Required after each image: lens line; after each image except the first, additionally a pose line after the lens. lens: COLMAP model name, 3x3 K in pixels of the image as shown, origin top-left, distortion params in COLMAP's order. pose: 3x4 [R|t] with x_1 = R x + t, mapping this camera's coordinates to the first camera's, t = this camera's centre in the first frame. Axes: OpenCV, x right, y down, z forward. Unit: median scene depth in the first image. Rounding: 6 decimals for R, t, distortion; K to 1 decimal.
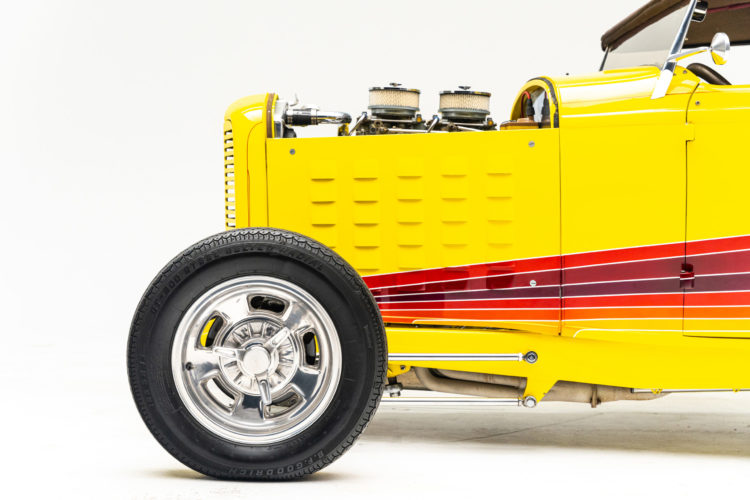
lens RADIAL K [[1317.7, 0, 376.4], [0, 1317.7, 254.8], [0, 0, 1]] dist [0.077841, 0.000000]
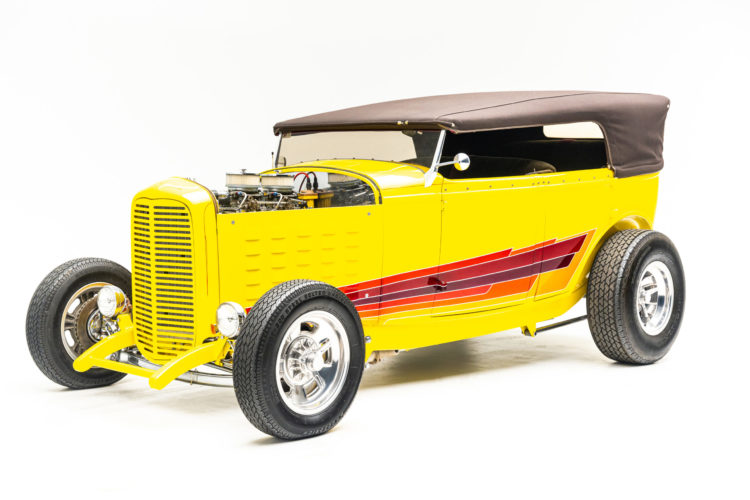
lens RADIAL K [[1107.0, 0, 374.4], [0, 1107.0, 248.1], [0, 0, 1]] dist [-0.017520, 0.000000]
pose [[0.713383, -0.061164, 0.698100, -0.862514], [0.034774, 0.998046, 0.051908, -0.112859], [-0.699911, -0.012755, 0.714117, -0.016287]]
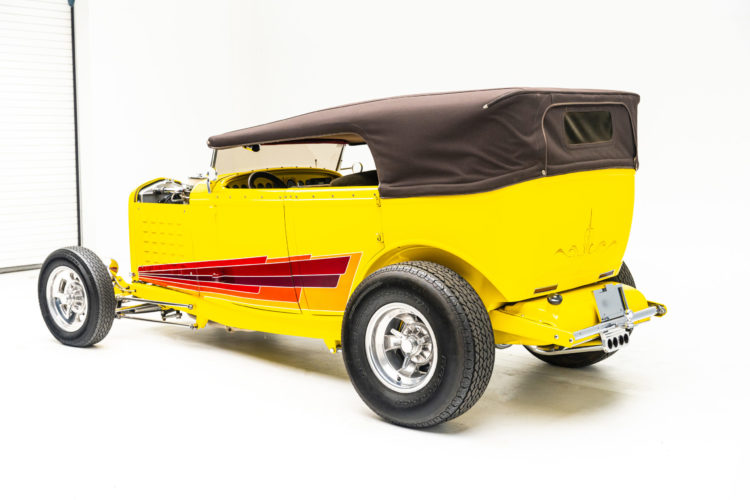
lens RADIAL K [[1090.7, 0, 375.8], [0, 1090.7, 249.9], [0, 0, 1]] dist [0.014613, 0.000000]
pose [[0.746325, 0.057376, -0.663104, 1.554430], [-0.010801, 0.997190, 0.074126, -0.156786], [0.665494, -0.048160, 0.744848, -0.144042]]
